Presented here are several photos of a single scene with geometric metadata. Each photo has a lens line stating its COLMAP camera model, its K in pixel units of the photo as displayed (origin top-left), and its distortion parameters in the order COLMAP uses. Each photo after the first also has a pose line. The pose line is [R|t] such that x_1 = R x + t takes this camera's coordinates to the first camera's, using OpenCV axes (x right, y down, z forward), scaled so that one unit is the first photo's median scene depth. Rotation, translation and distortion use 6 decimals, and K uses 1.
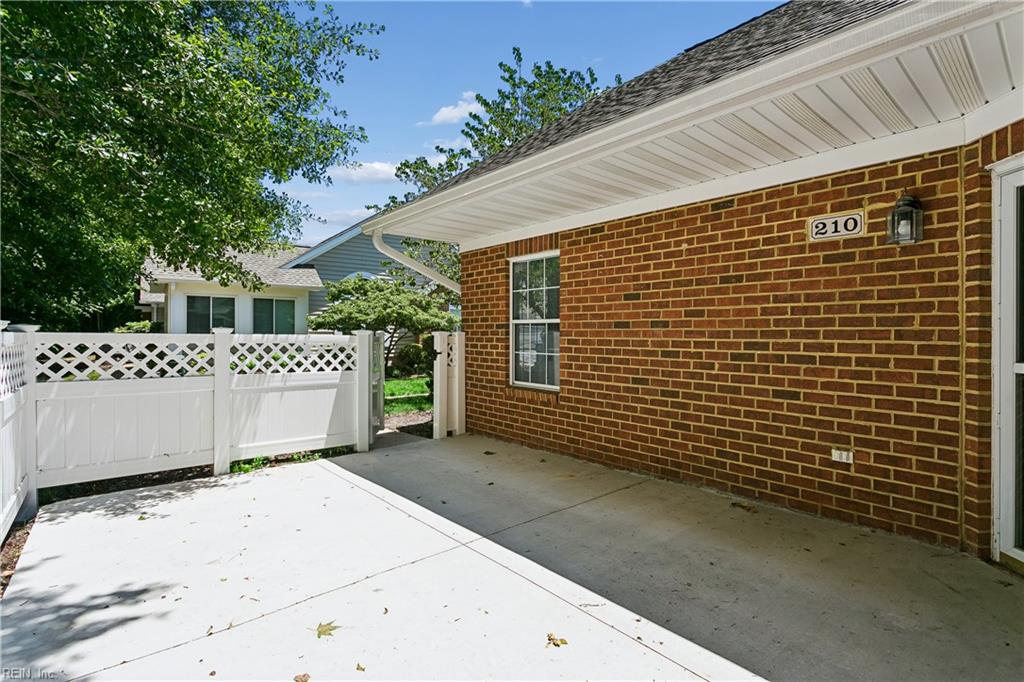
lens RADIAL K [[486.0, 0, 517.9], [0, 486.0, 335.5], [0, 0, 1]] dist [-0.003474, 0.001100]
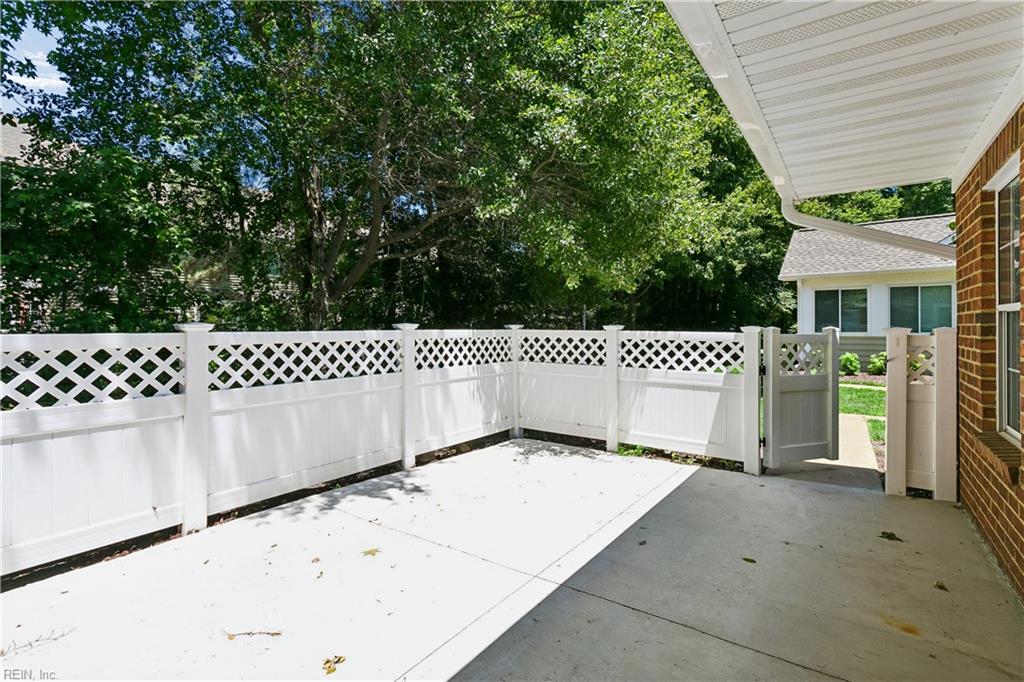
lens RADIAL K [[486.0, 0, 517.4], [0, 486.0, 335.5], [0, 0, 1]] dist [-0.003474, 0.001100]
pose [[0.240258, 0.008585, -0.970671, 0.469724], [-0.005738, 0.999956, 0.007424, 0.001180], [0.970692, 0.003786, 0.240297, 0.509709]]
